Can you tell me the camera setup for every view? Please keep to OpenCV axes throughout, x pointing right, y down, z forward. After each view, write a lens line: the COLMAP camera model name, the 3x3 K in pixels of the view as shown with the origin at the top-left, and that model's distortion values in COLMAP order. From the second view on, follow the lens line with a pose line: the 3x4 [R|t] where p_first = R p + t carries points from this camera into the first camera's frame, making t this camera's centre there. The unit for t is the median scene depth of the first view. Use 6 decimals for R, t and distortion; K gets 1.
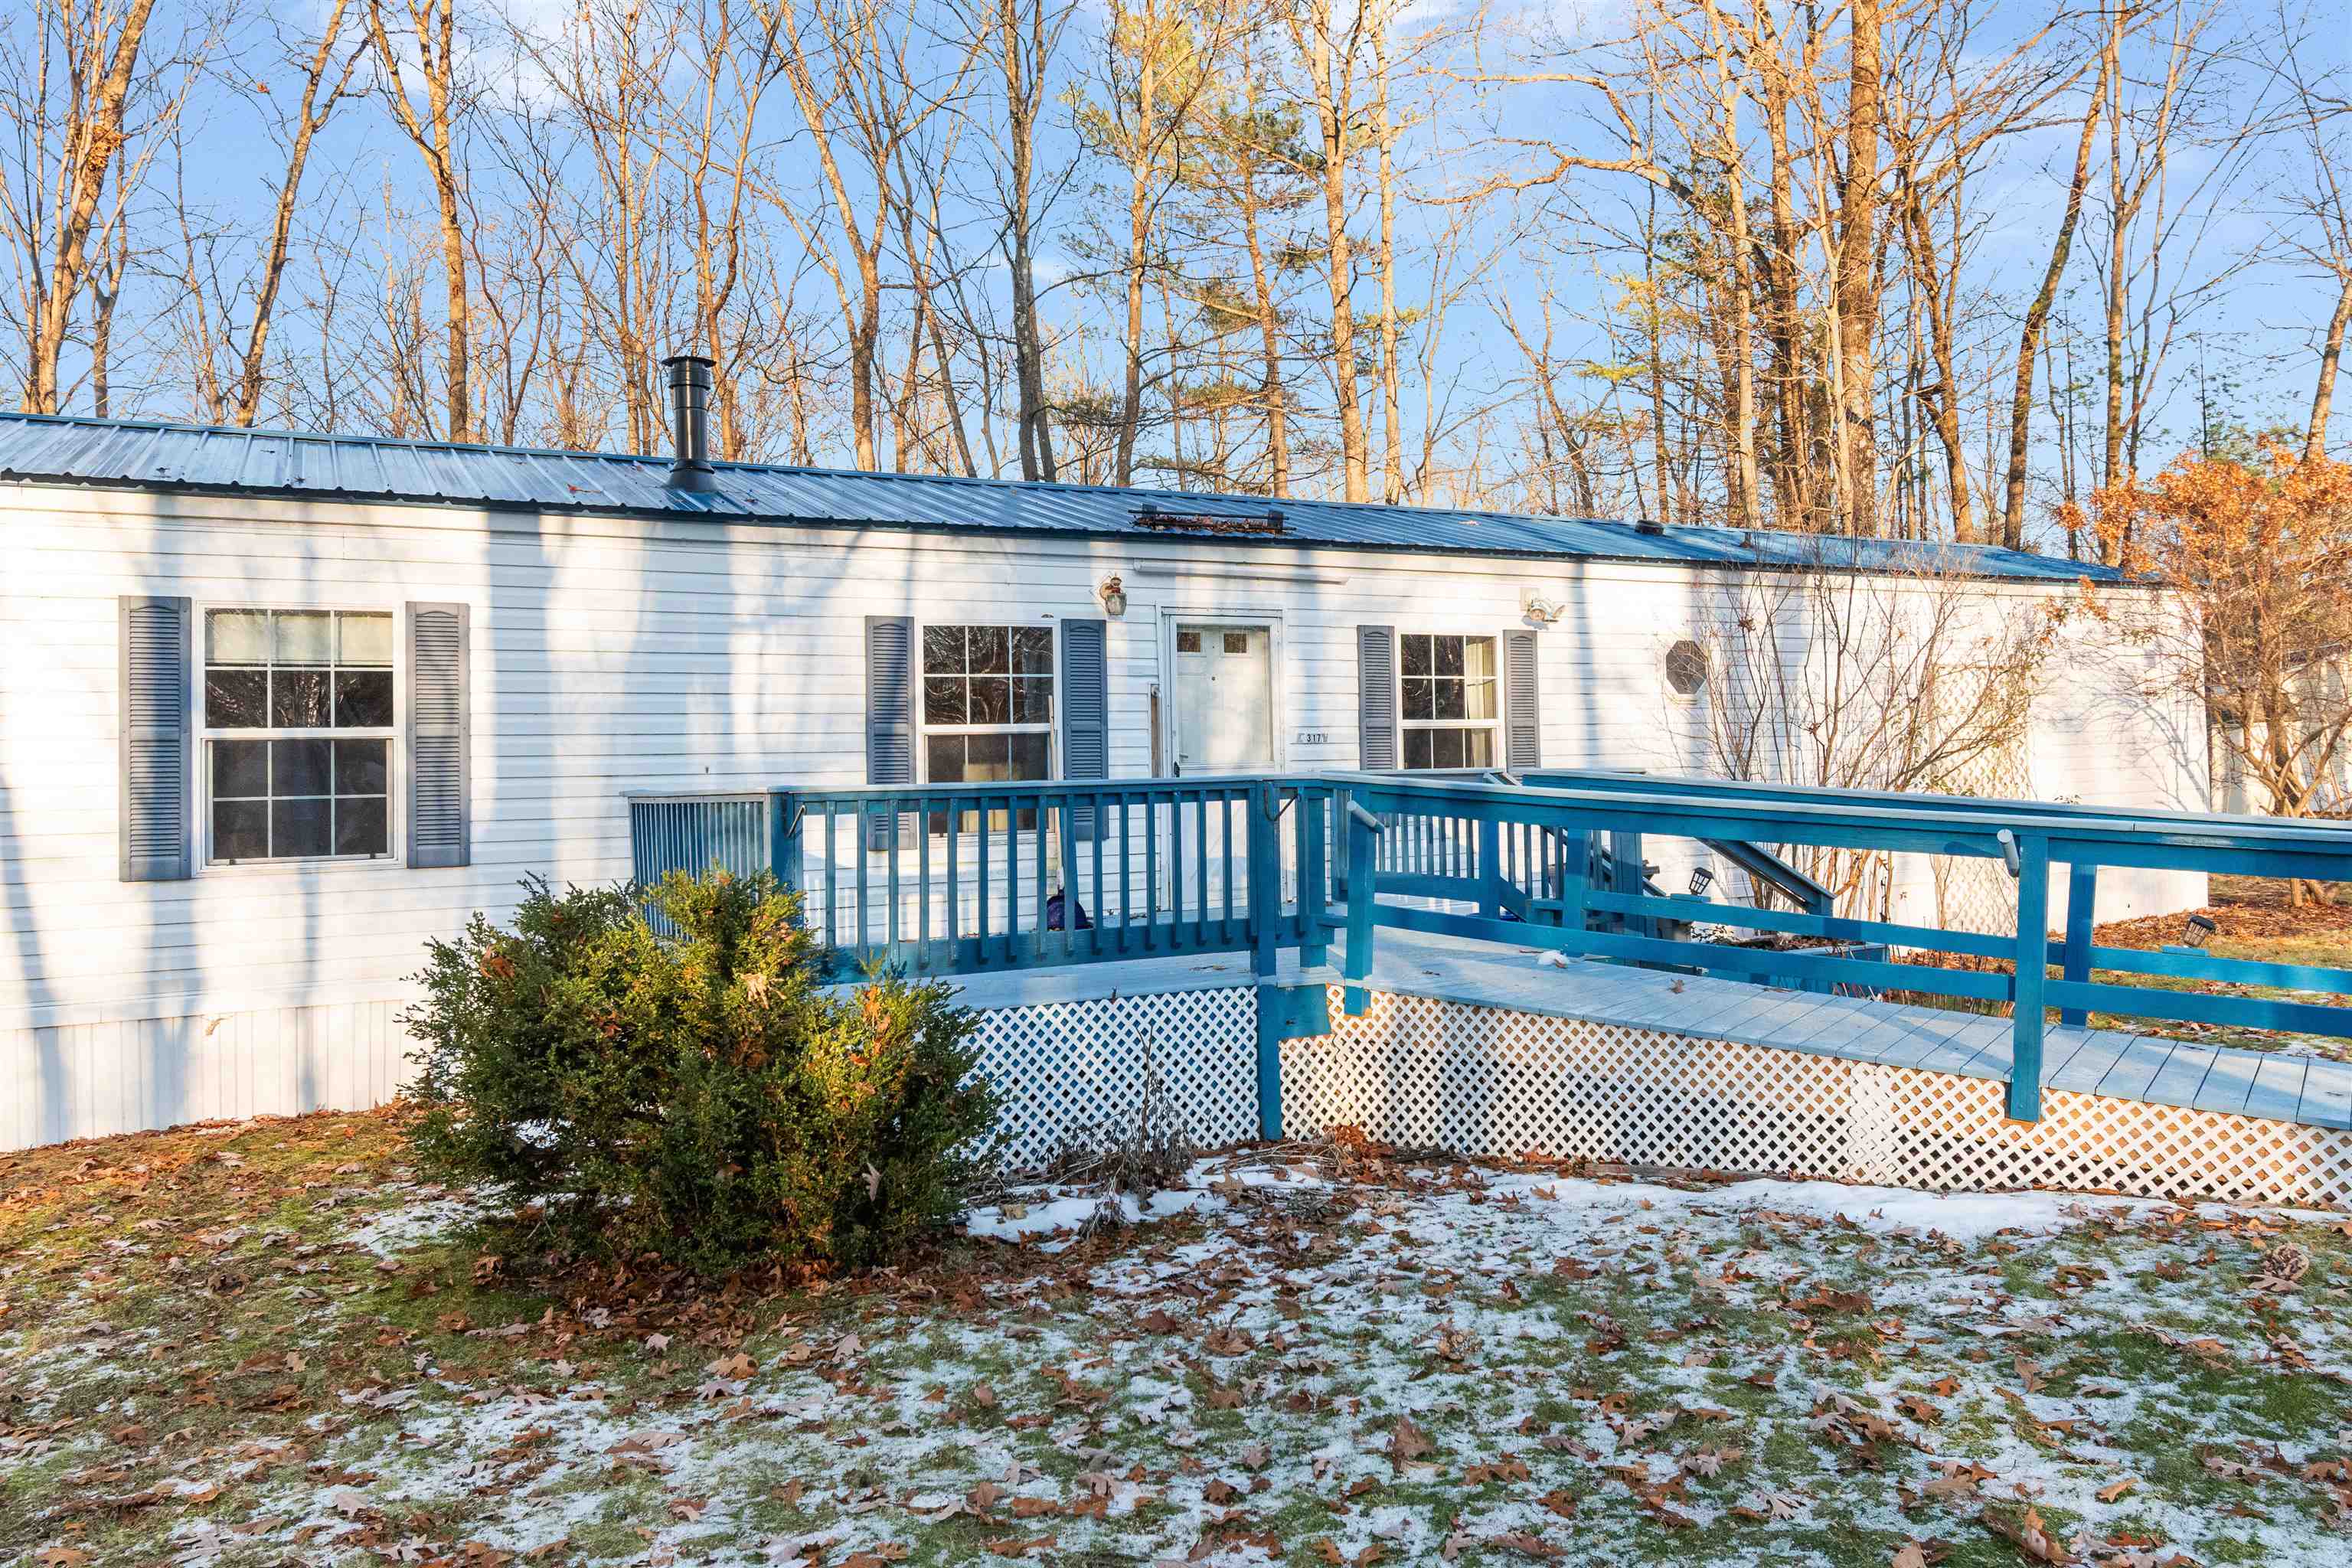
lens RADIAL K [[1653.6, 0, 1197.9], [0, 1653.6, 731.6], [0, 0, 1]] dist [0.005817, -0.001391]
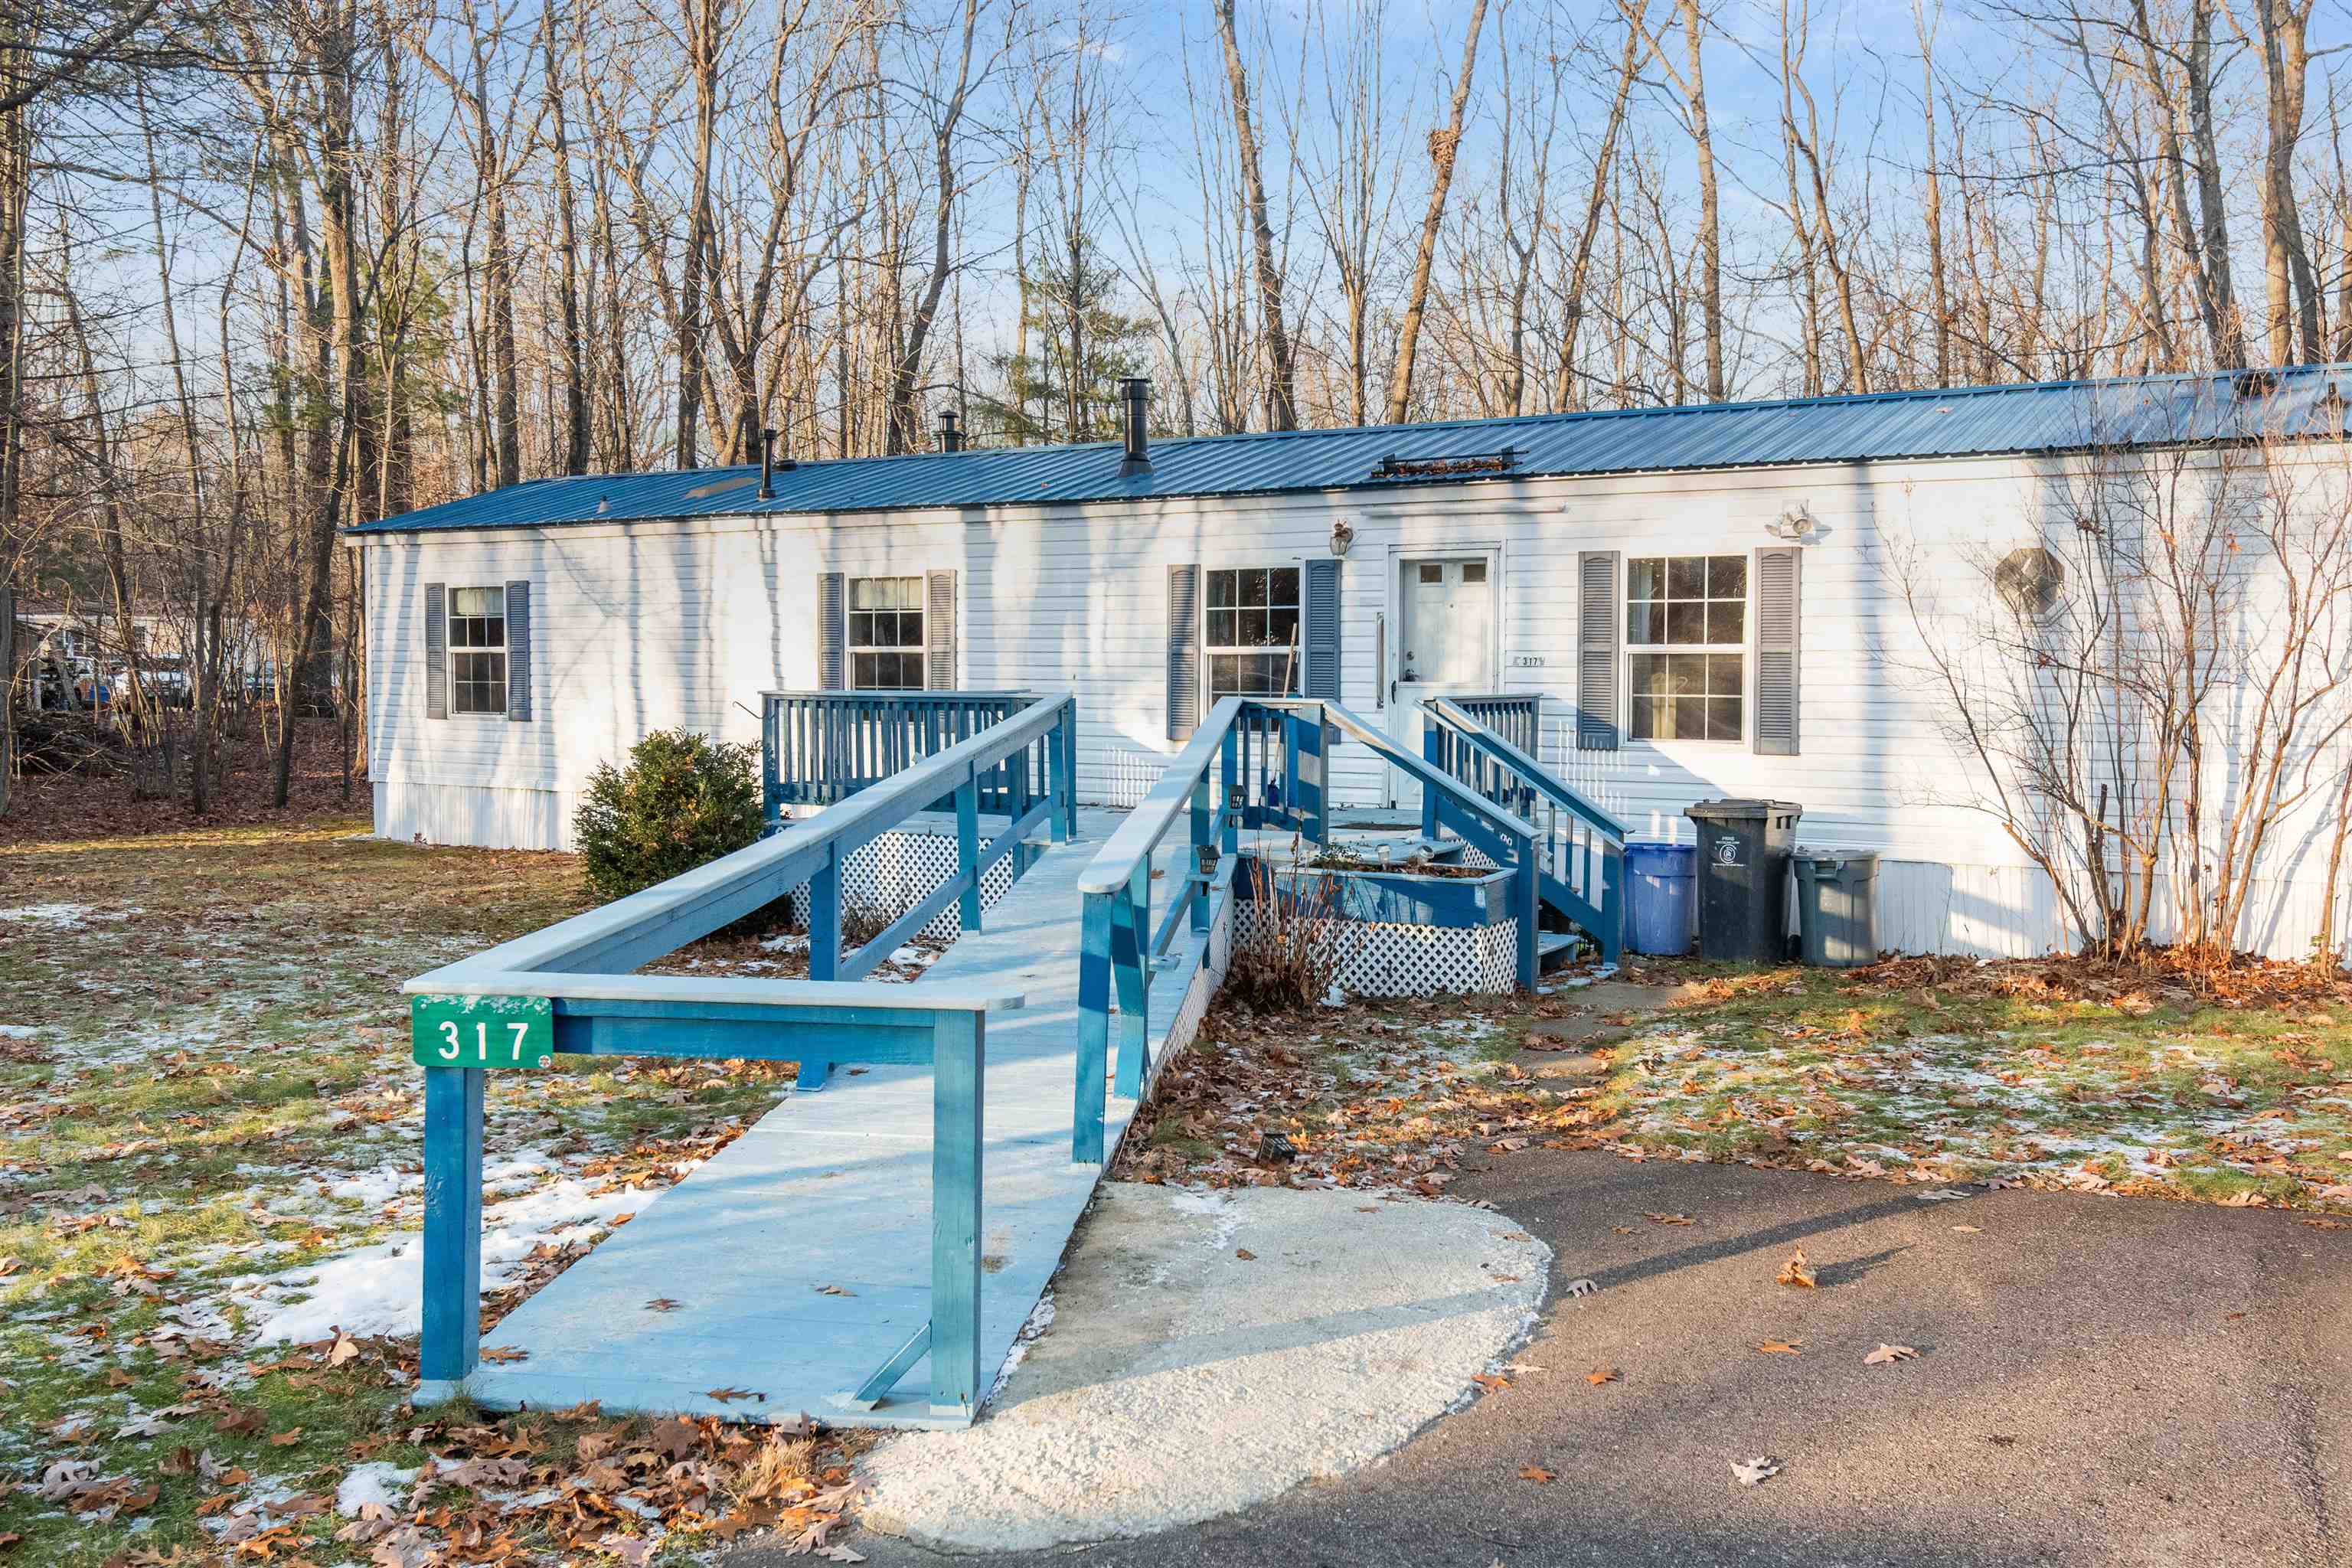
lens RADIAL K [[2010.7, 0, 1246.7], [0, 2010.7, 740.5], [0, 0, 1]] dist [0.001622, -0.021912]
pose [[0.518284, 0.055639, -0.853397, 1.205329], [0.002763, 0.997767, 0.066730, -0.036257], [0.855204, -0.036943, 0.516973, 0.205599]]
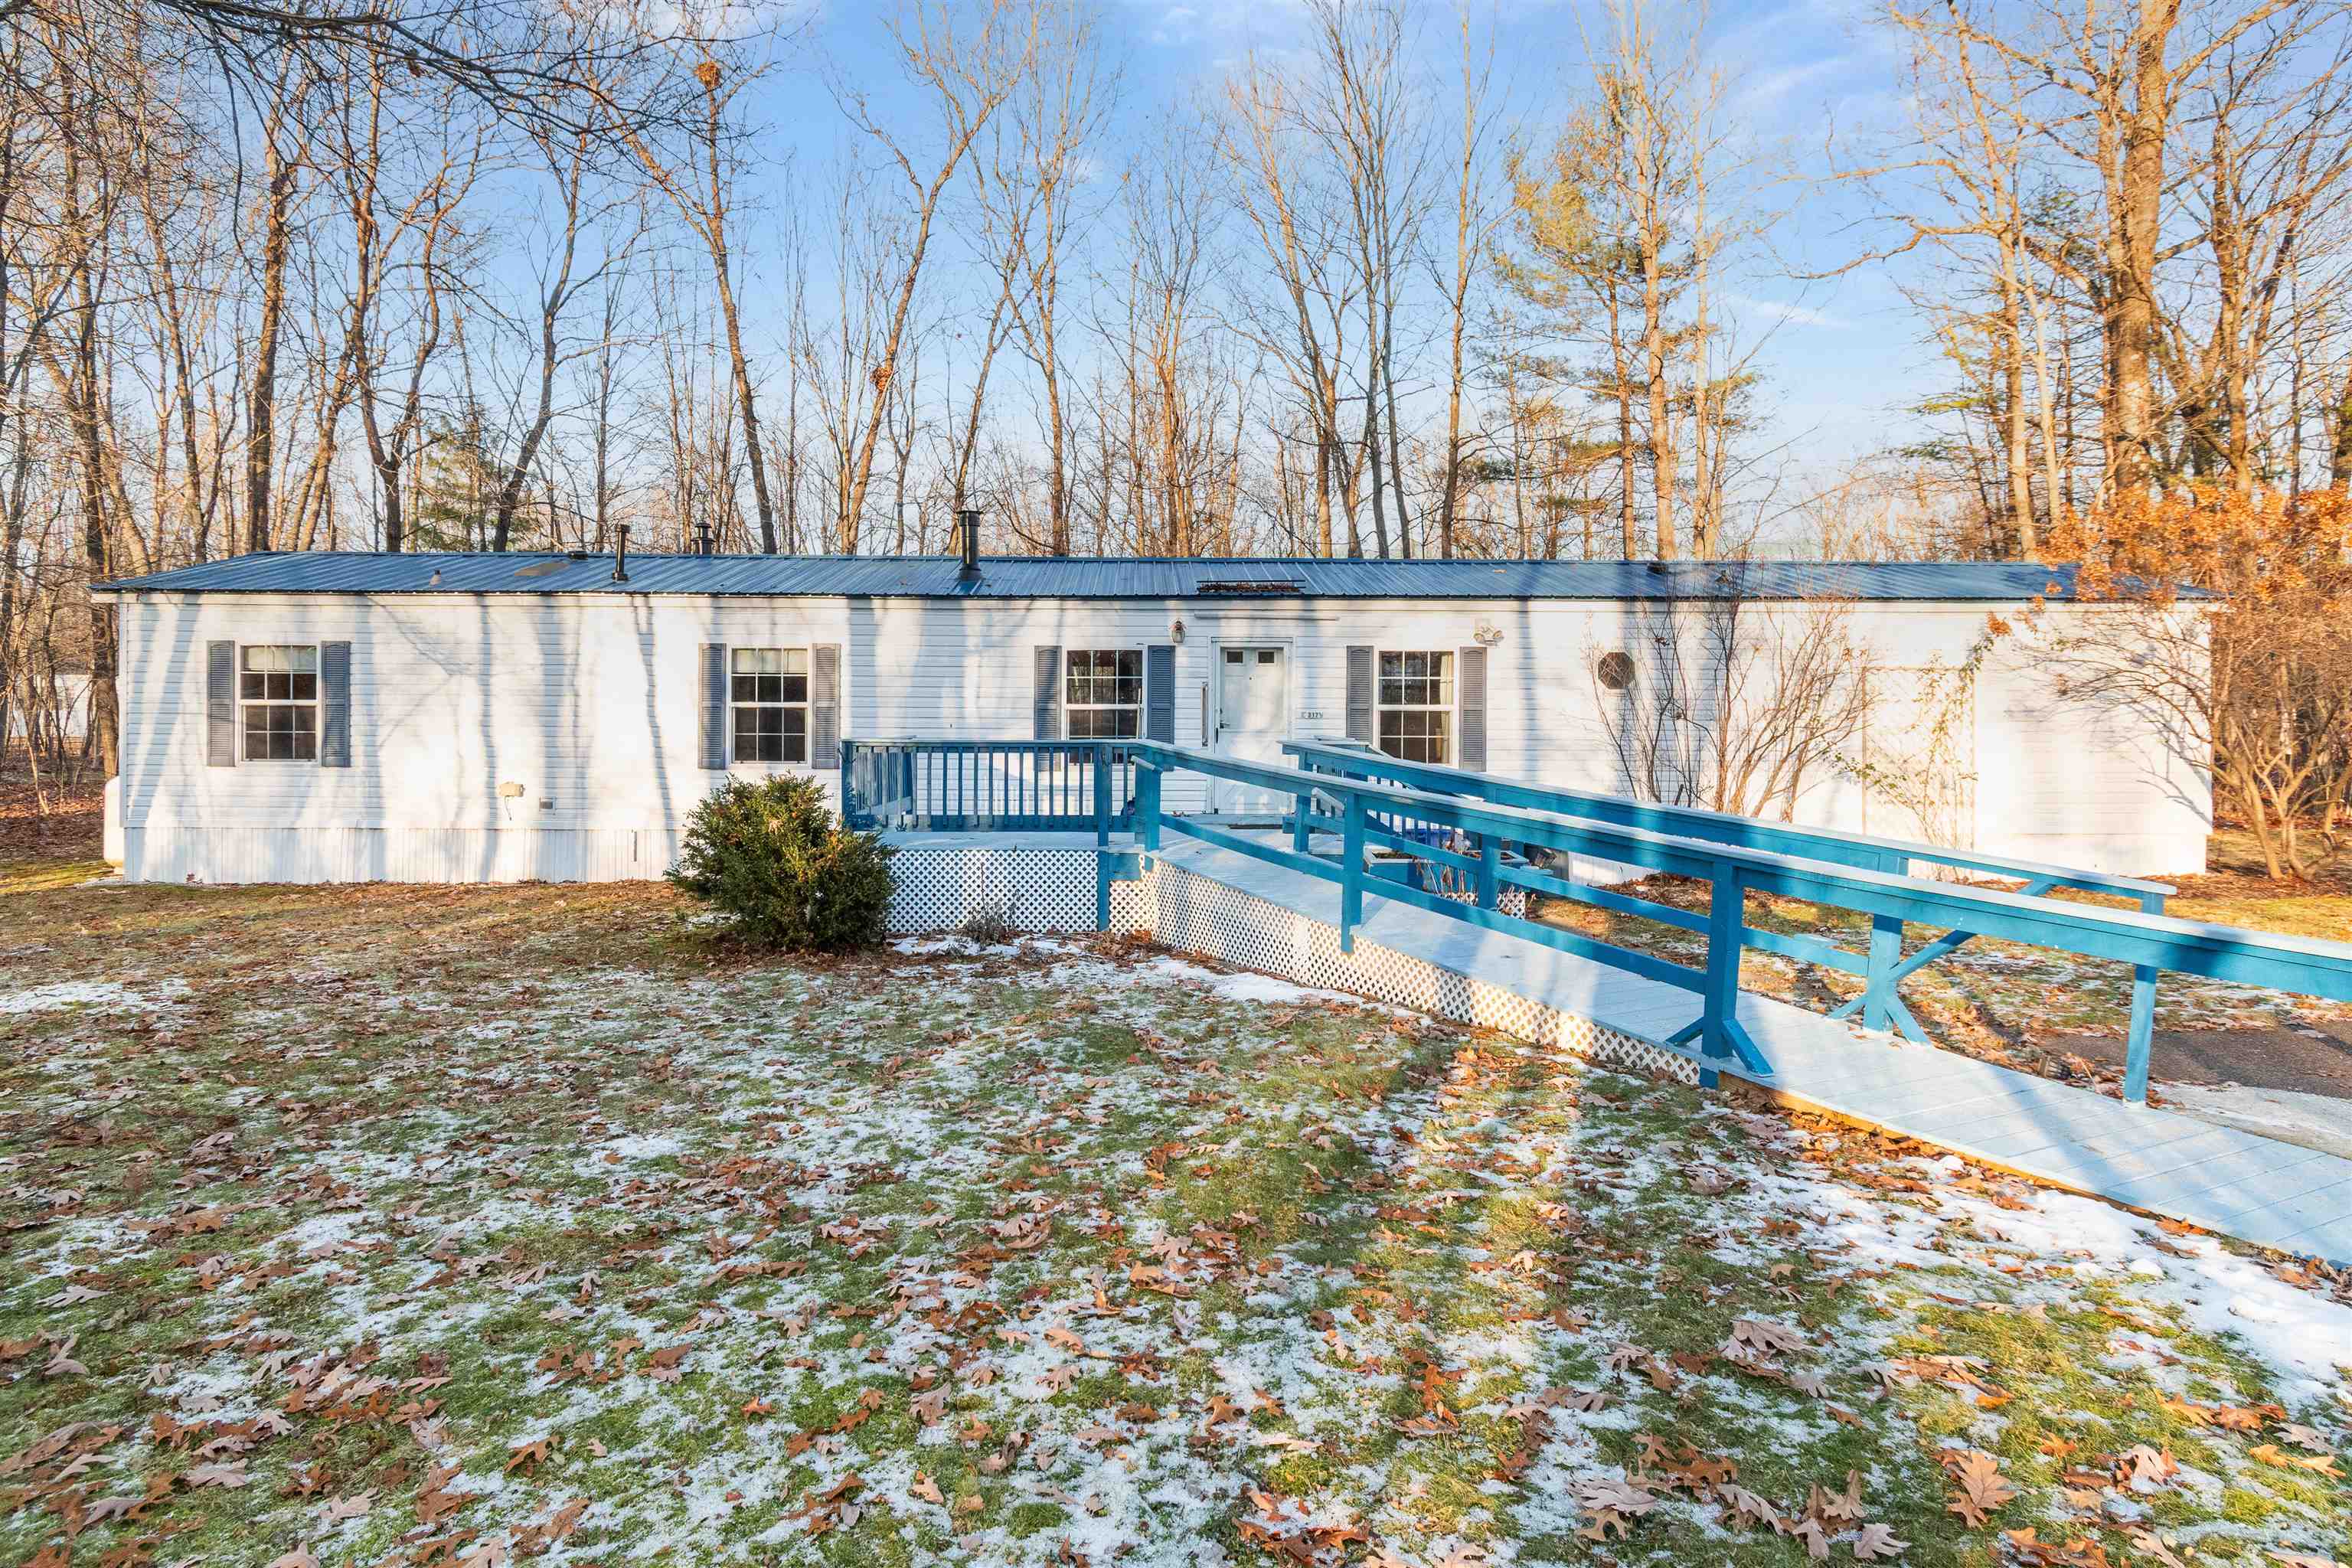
lens RADIAL K [[1177.5, 0, 1162.6], [0, 1177.5, 731.6], [0, 0, 1]] dist [-0.000504, -0.000942]
pose [[0.888722, 0.031387, -0.457371, 0.530857], [-0.013823, 0.999035, 0.041697, -0.030168], [0.458238, -0.030735, 0.888298, -0.118244]]
